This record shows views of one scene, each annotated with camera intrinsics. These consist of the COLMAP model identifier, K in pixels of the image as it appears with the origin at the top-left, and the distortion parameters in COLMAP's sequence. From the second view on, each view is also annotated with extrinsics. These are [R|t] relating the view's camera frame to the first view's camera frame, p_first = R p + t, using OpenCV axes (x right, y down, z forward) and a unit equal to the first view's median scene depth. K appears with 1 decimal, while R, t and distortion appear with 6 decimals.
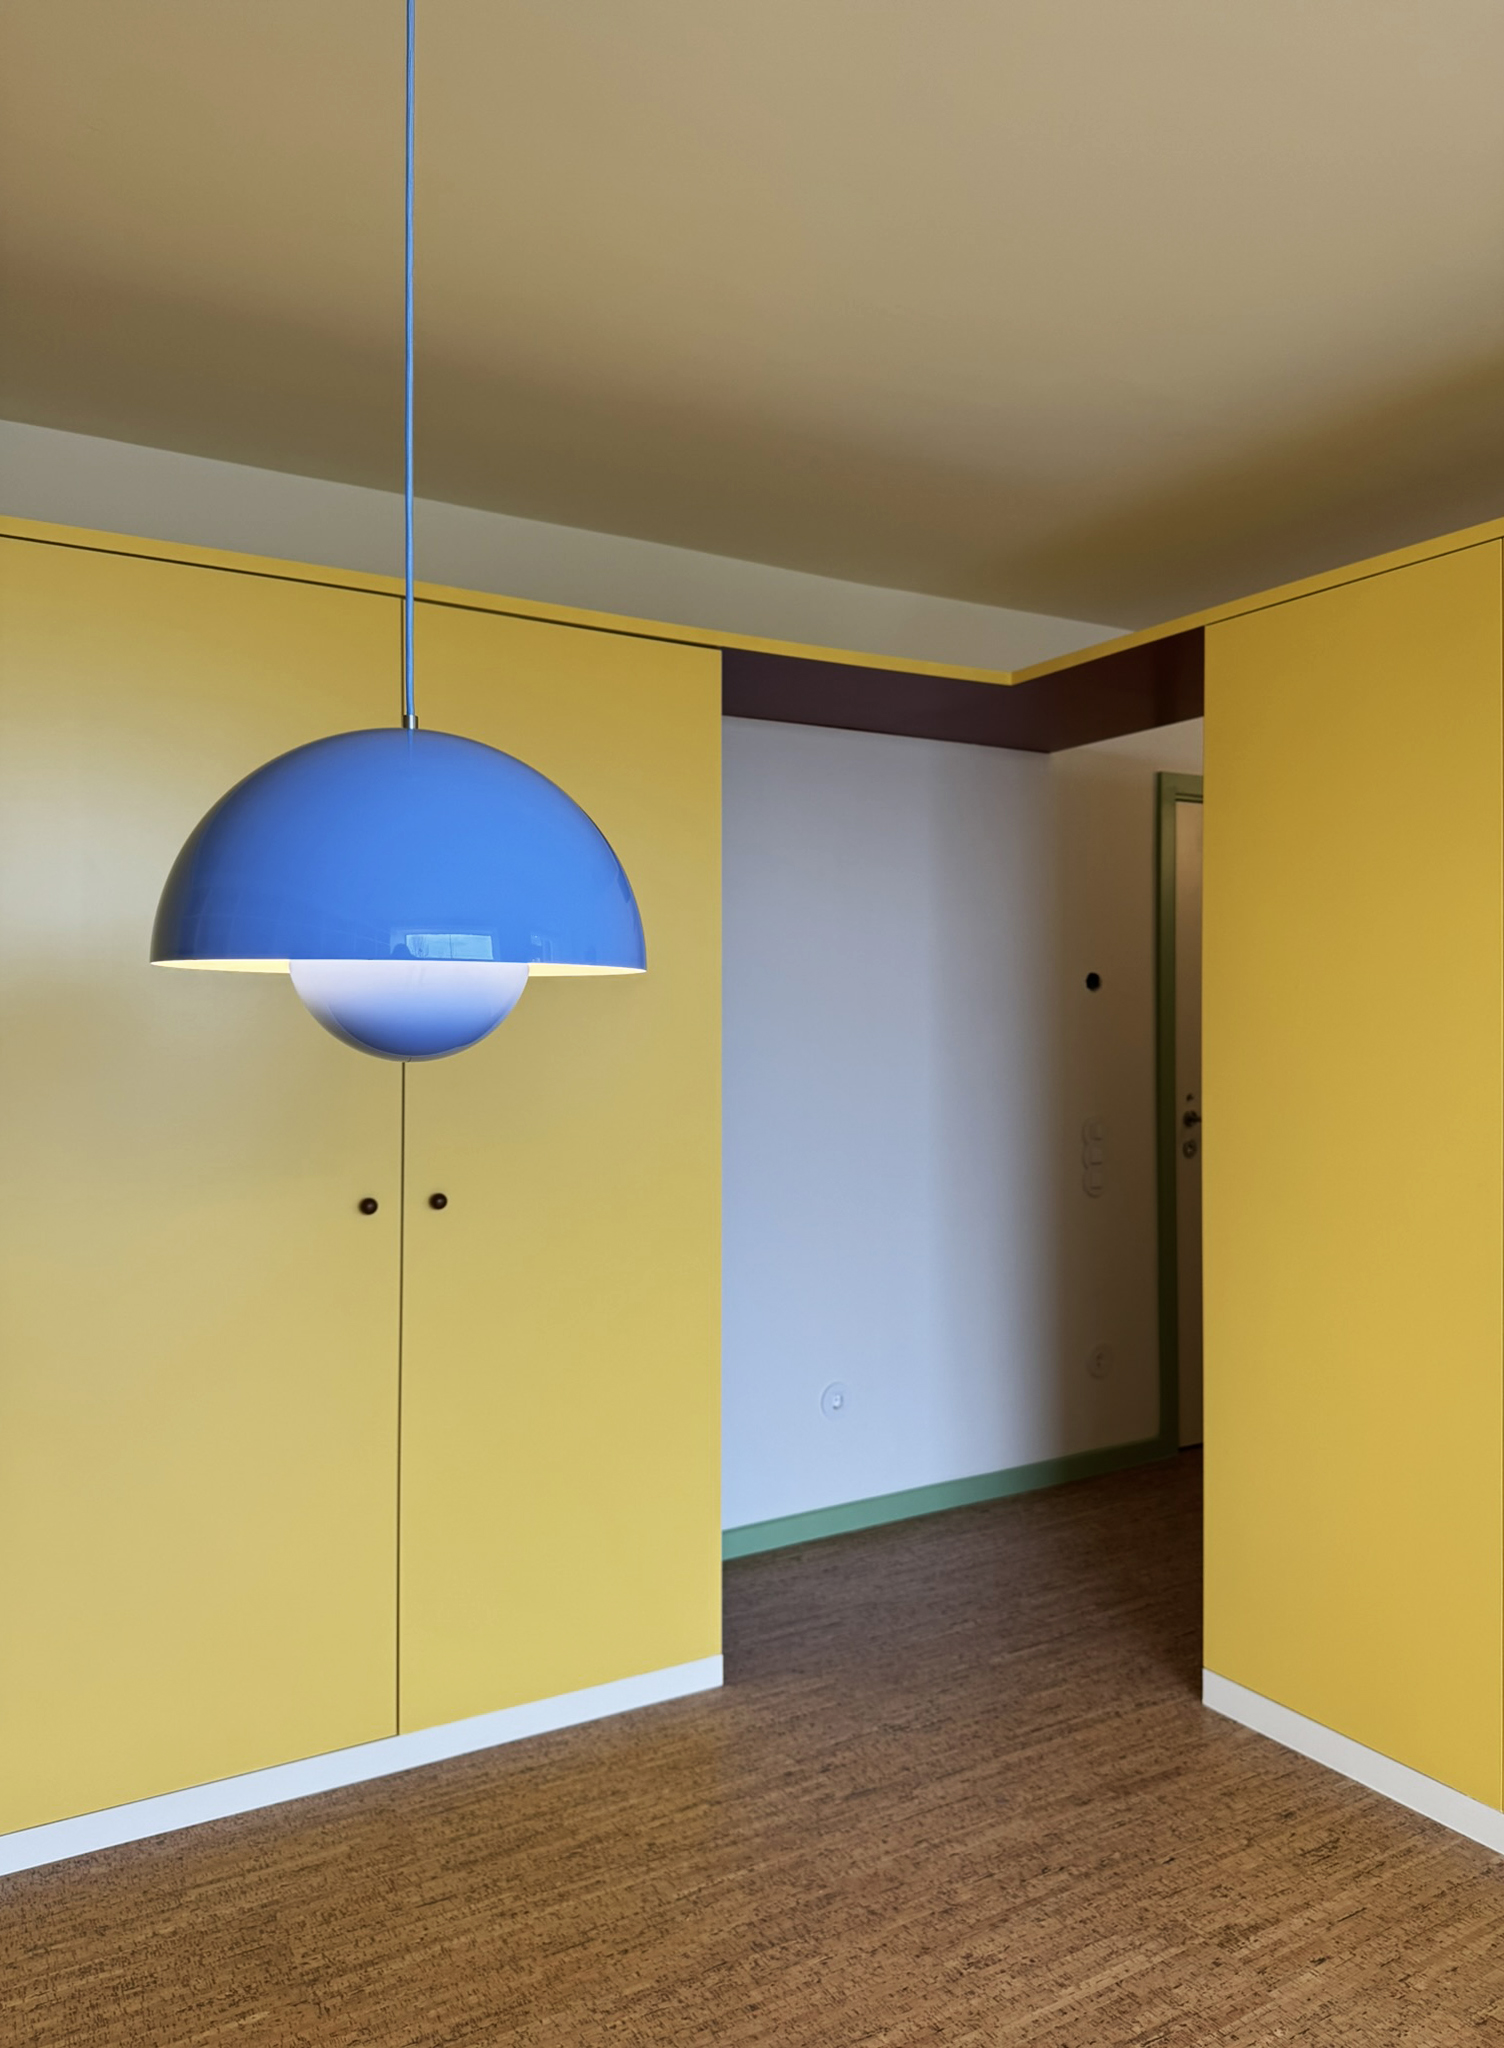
lens RADIAL K [[1445.0, 0, 743.9], [0, 1445.0, 988.7], [0, 0, 1]] dist [-0.001135, -0.002016]
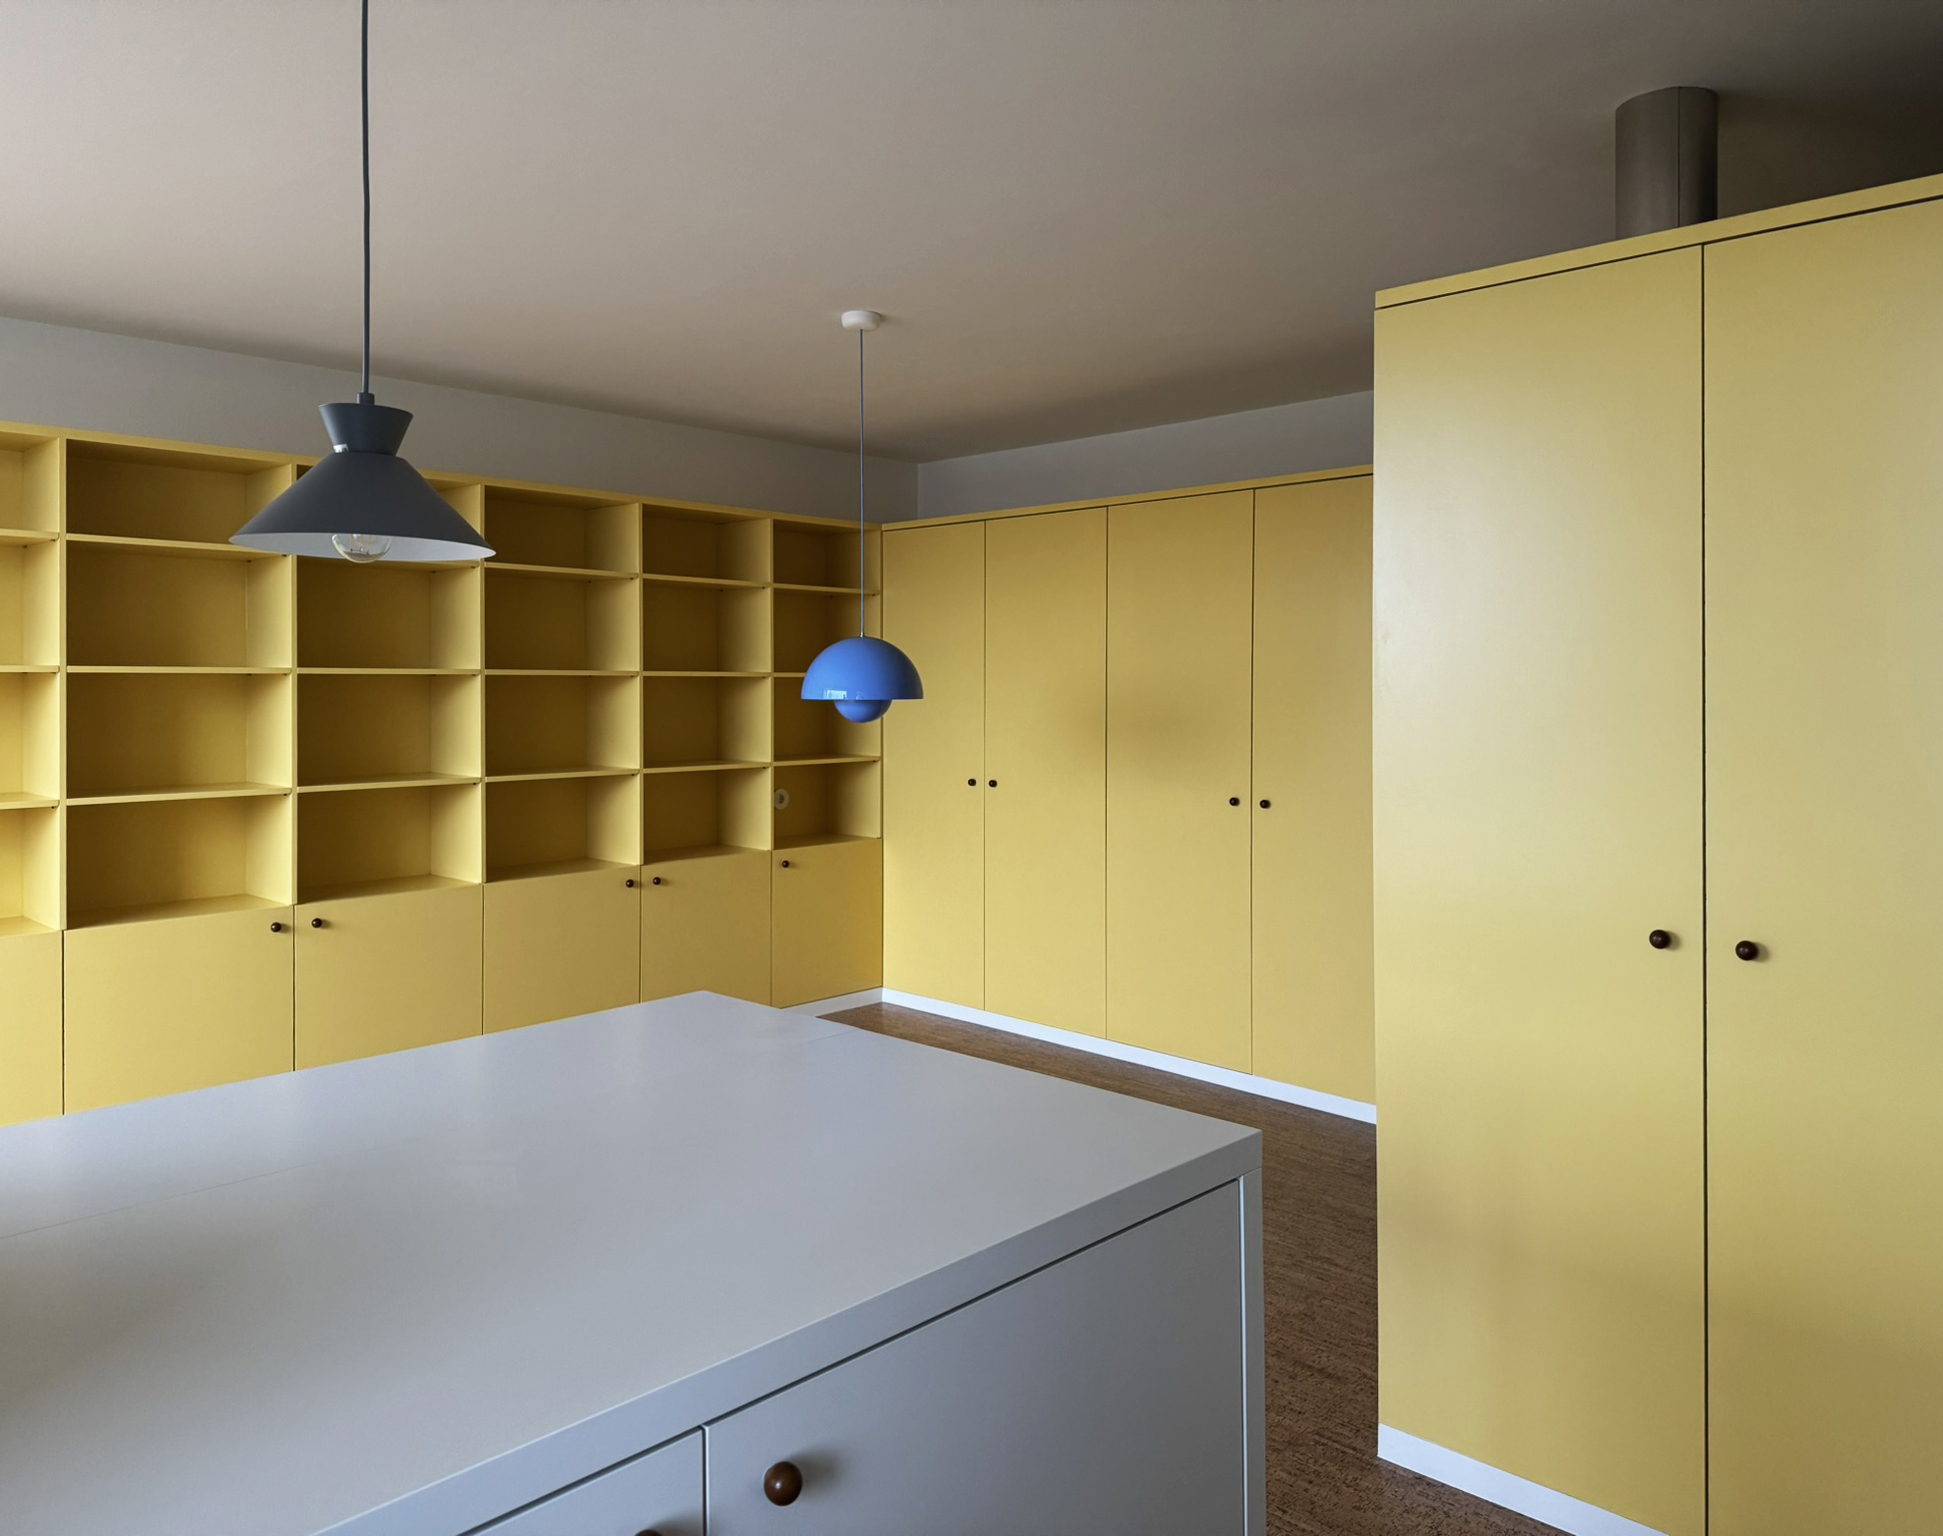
lens RADIAL K [[1401.2, 0, 1002.4], [0, 1401.2, 665.4], [0, 0, 1]] dist [0.115114, -0.001399]
pose [[0.280023, -0.012333, -0.959914, 1.567976], [0.018461, 0.999802, -0.007460, -0.030255], [0.959816, -0.015633, 0.280195, 0.150008]]
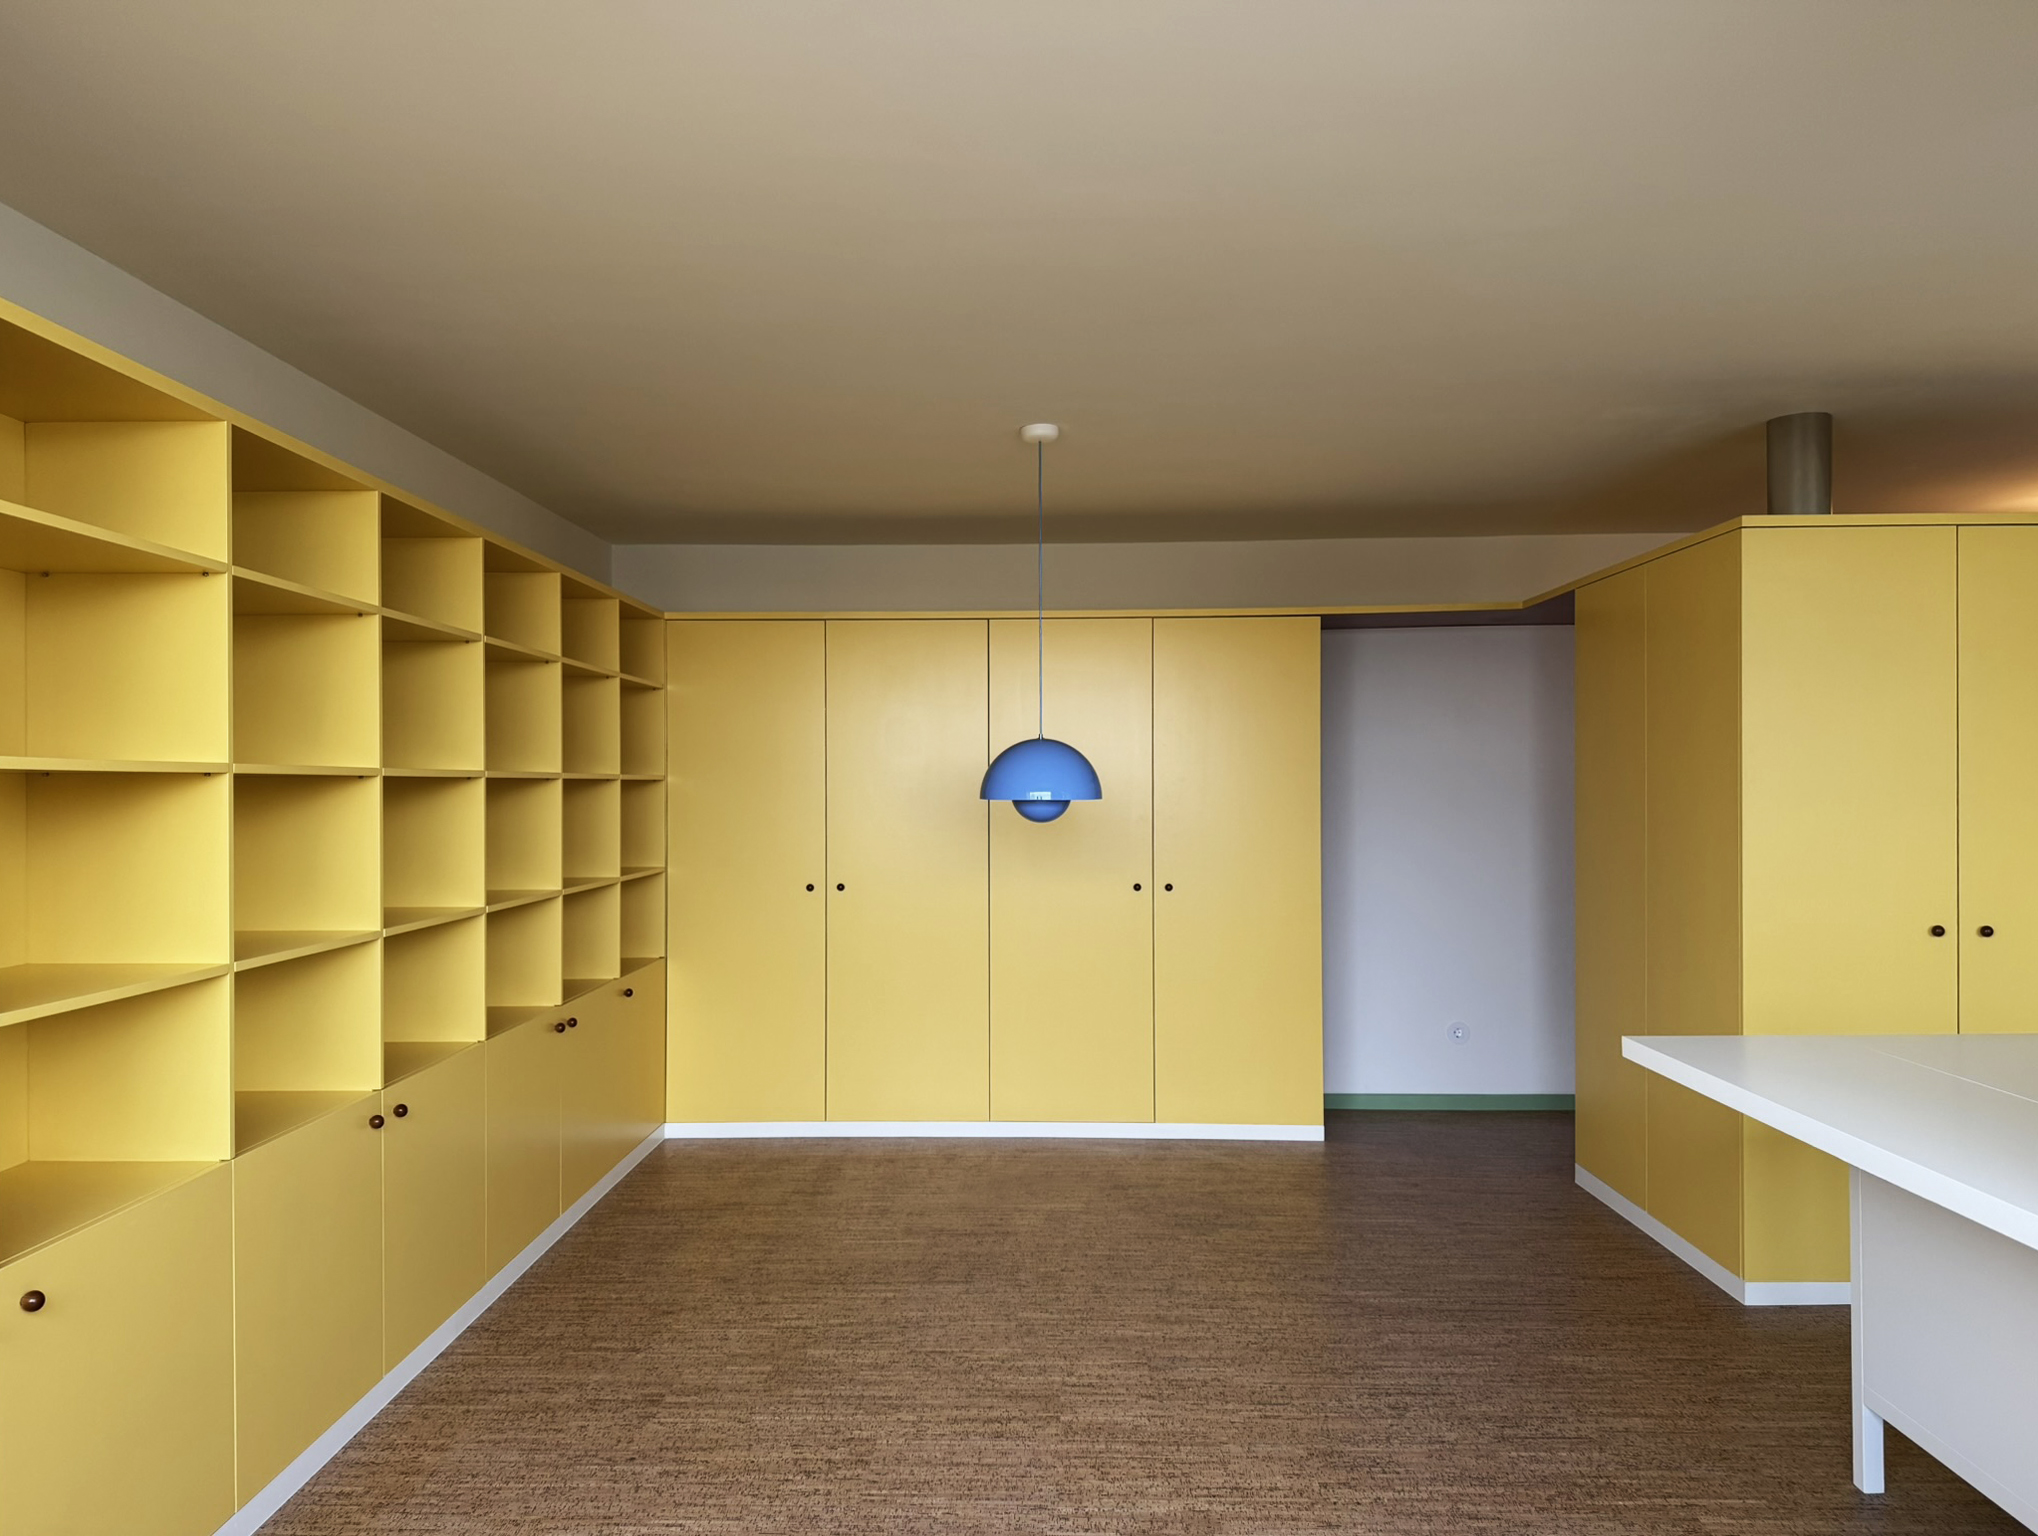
lens RADIAL K [[1421.5, 0, 1019.0], [0, 1421.5, 768.0], [0, 0, 1]] dist [0.126406, 0.003417]
pose [[0.853059, -0.013366, -0.521643, 0.791896], [0.015697, 0.999877, 0.000051, -0.044489], [0.521578, -0.008231, 0.853164, -1.072927]]
